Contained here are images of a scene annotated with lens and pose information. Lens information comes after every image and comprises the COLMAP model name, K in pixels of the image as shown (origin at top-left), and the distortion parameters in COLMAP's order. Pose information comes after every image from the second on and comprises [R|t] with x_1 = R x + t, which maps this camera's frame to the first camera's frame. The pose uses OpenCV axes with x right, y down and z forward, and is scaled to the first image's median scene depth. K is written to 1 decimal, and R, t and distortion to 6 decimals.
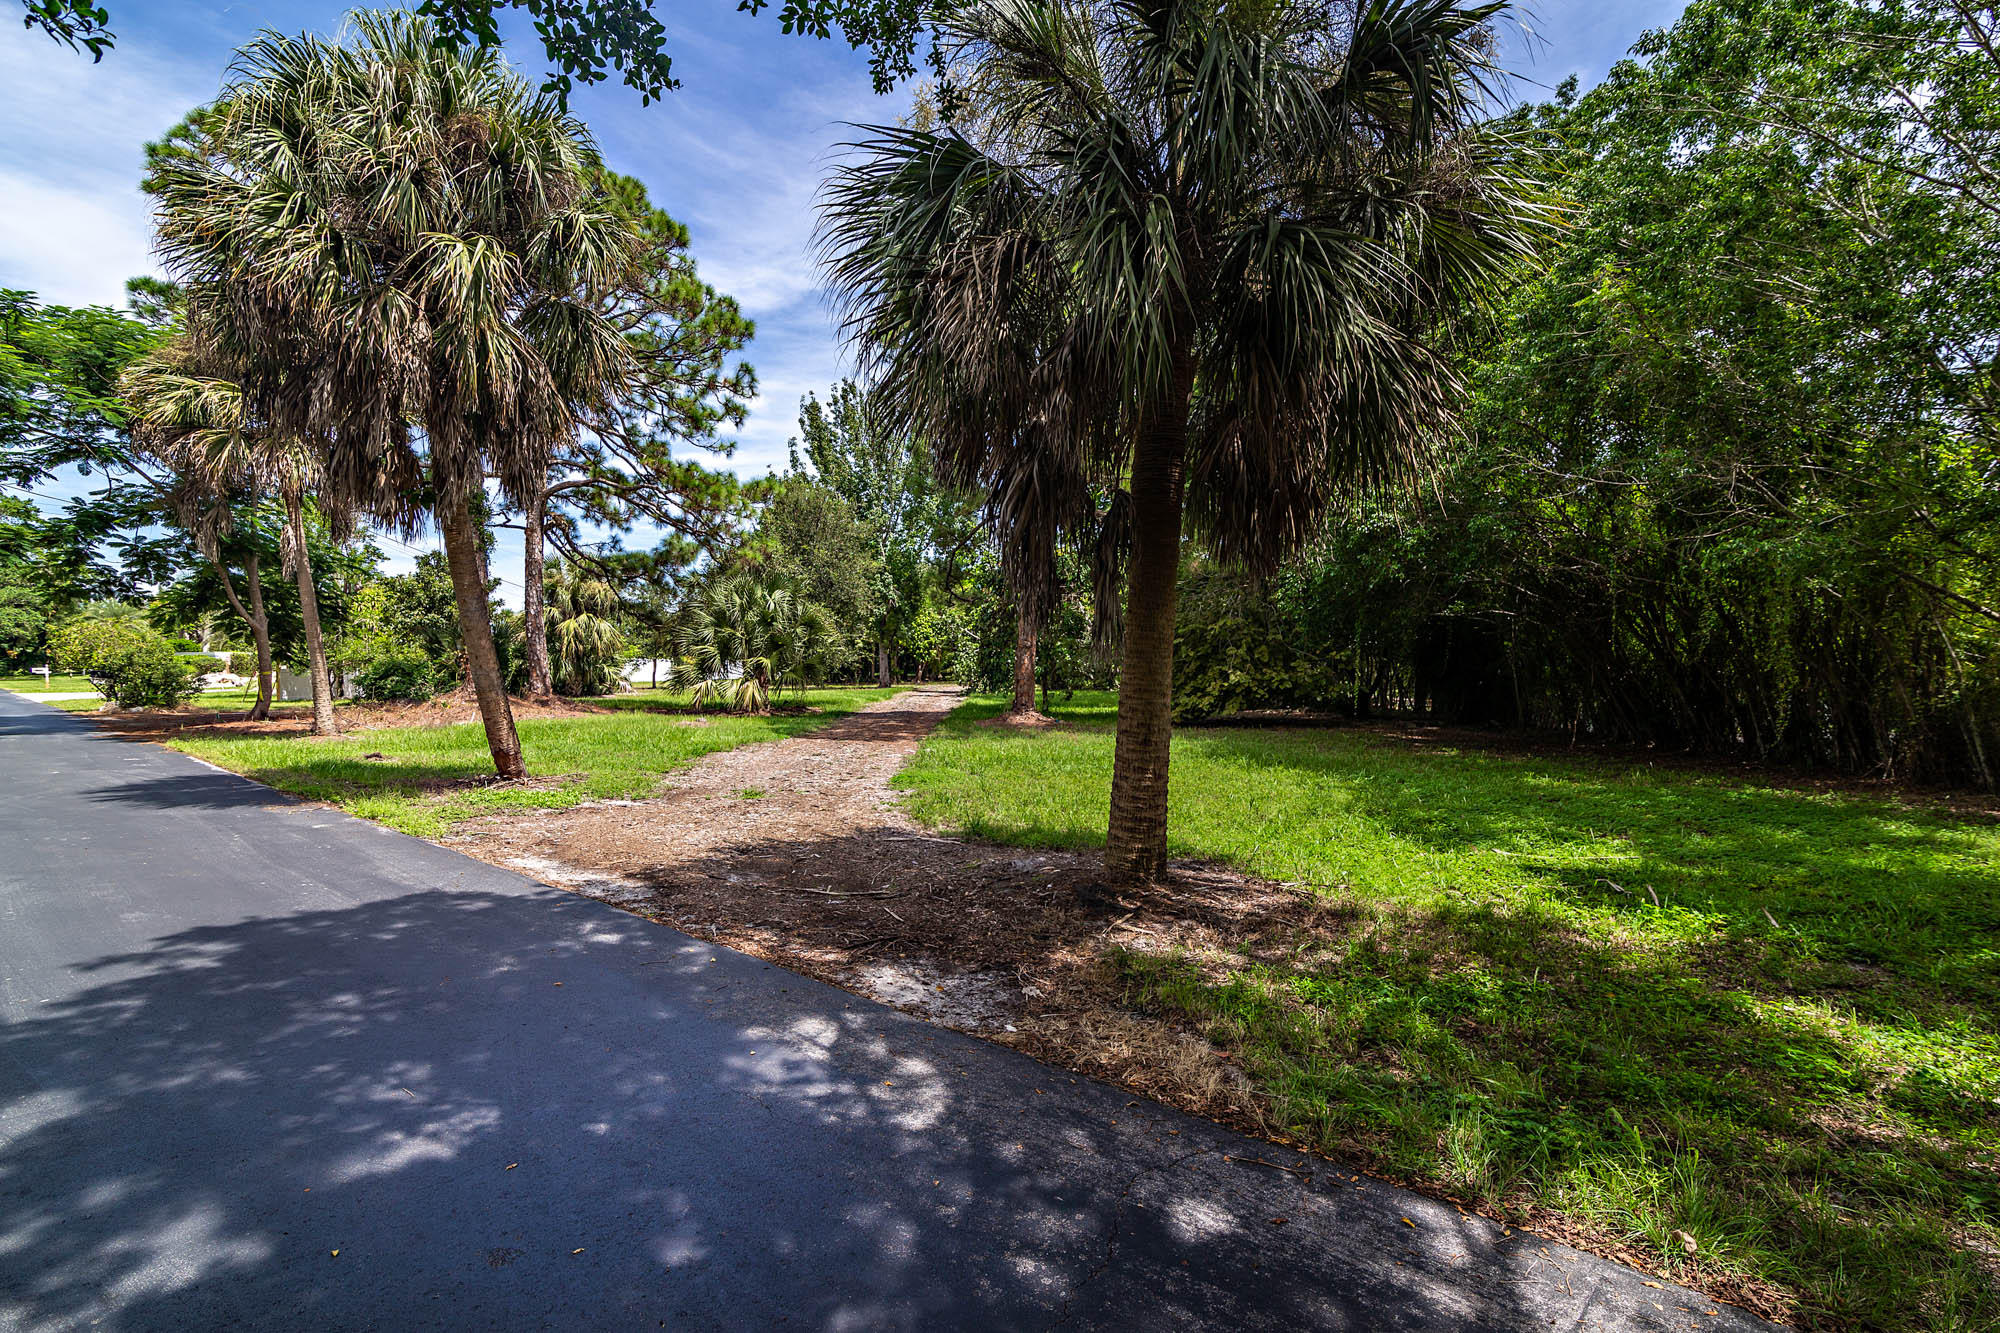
lens RADIAL K [[922.9, 0, 1000.8], [0, 922.9, 668.8], [0, 0, 1]] dist [-0.001183, -0.000056]
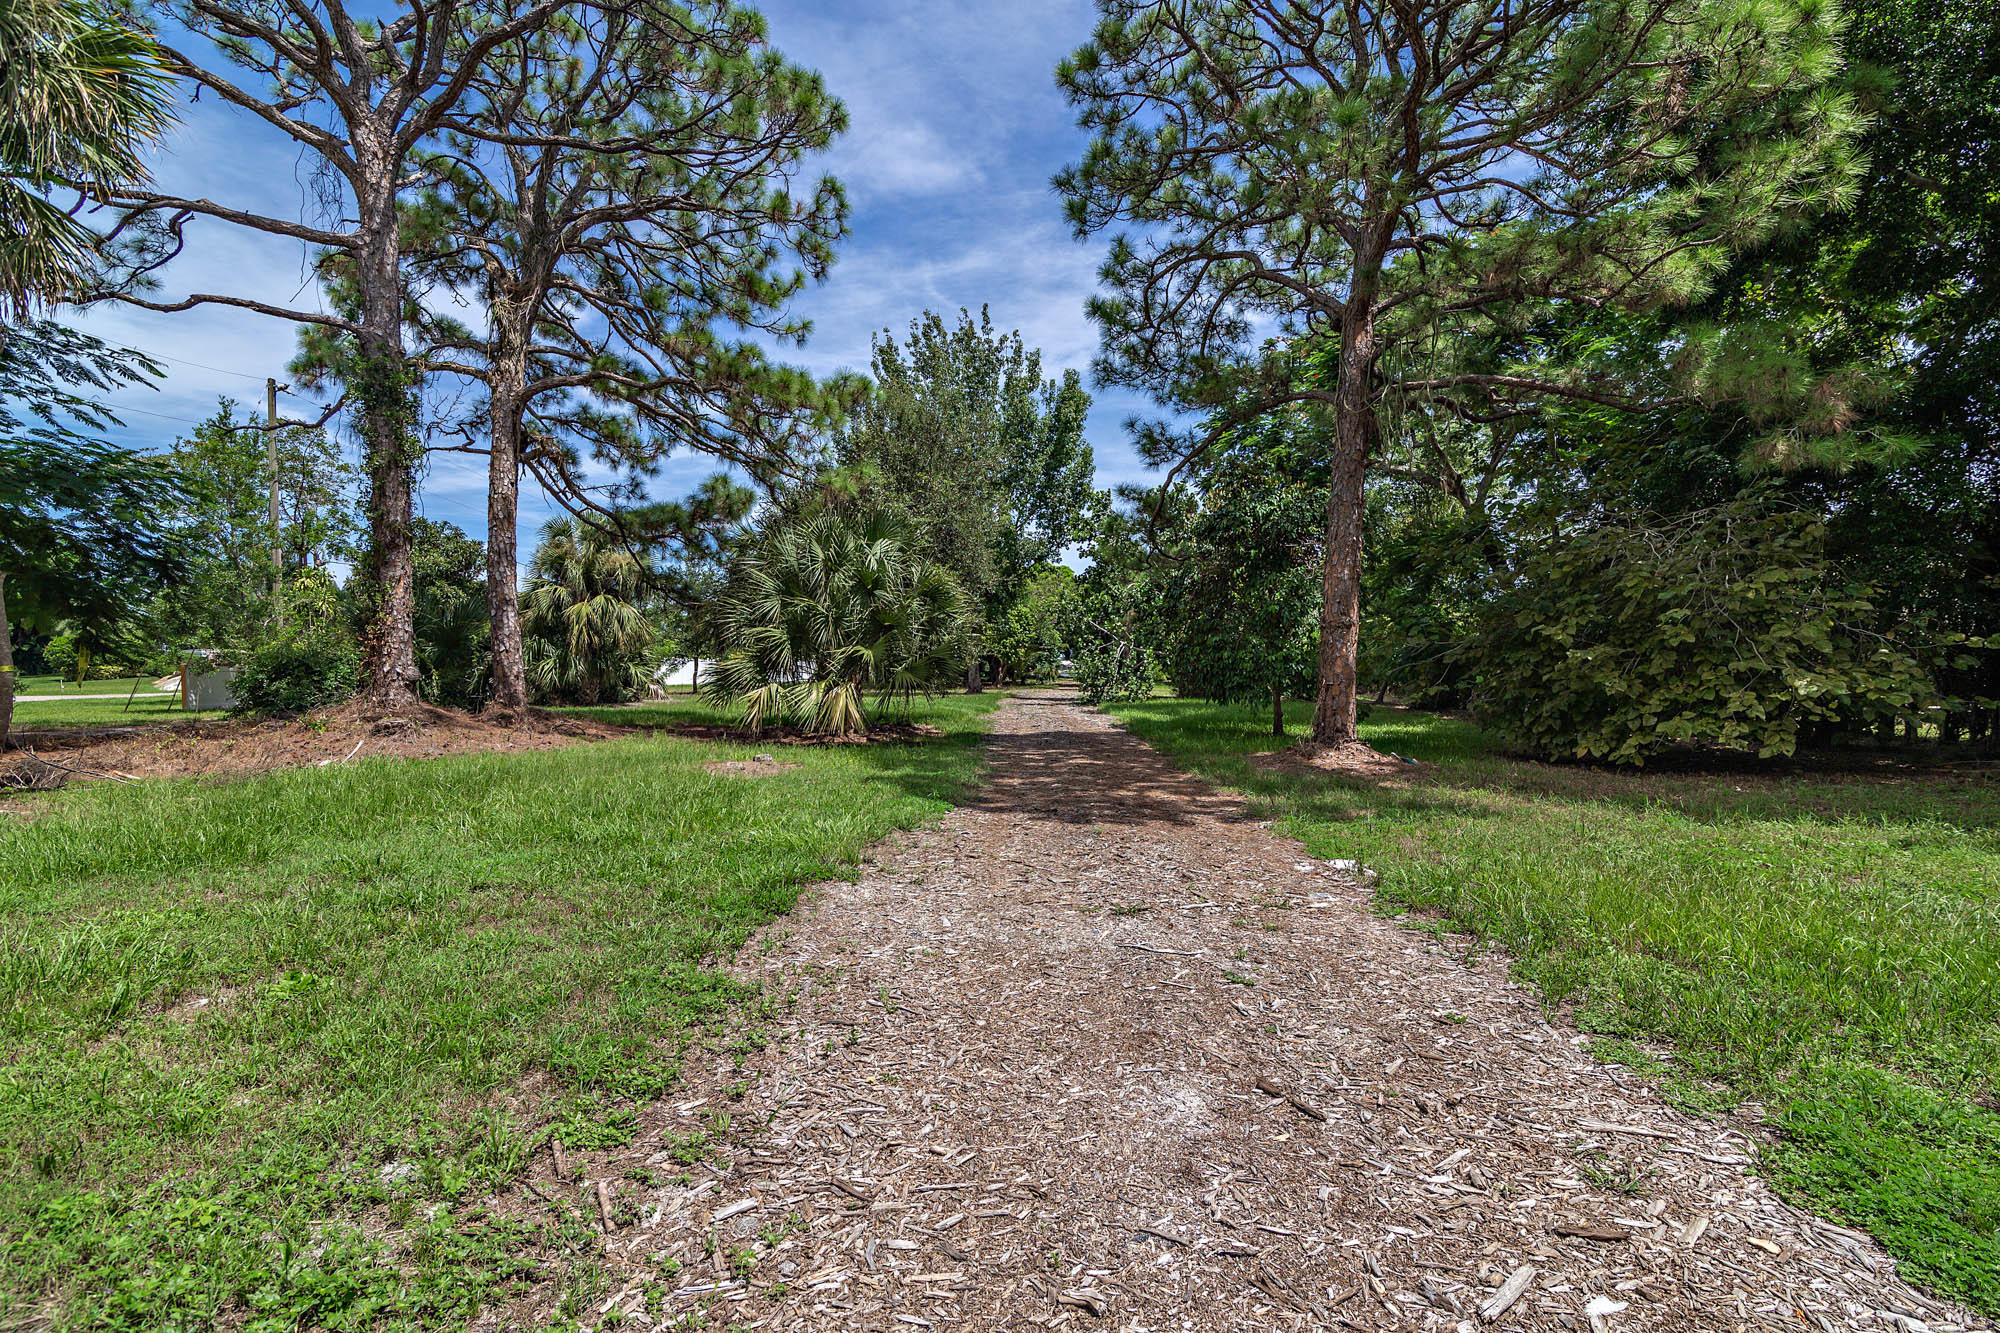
lens RADIAL K [[922.9, 0, 999.4], [0, 922.9, 667.6], [0, 0, 1]] dist [-0.001183, -0.000056]
pose [[0.998905, 0.001792, -0.046761, -0.117508], [-0.002034, 0.999985, -0.005131, 0.003533], [0.046751, 0.005221, 0.998893, 0.339214]]
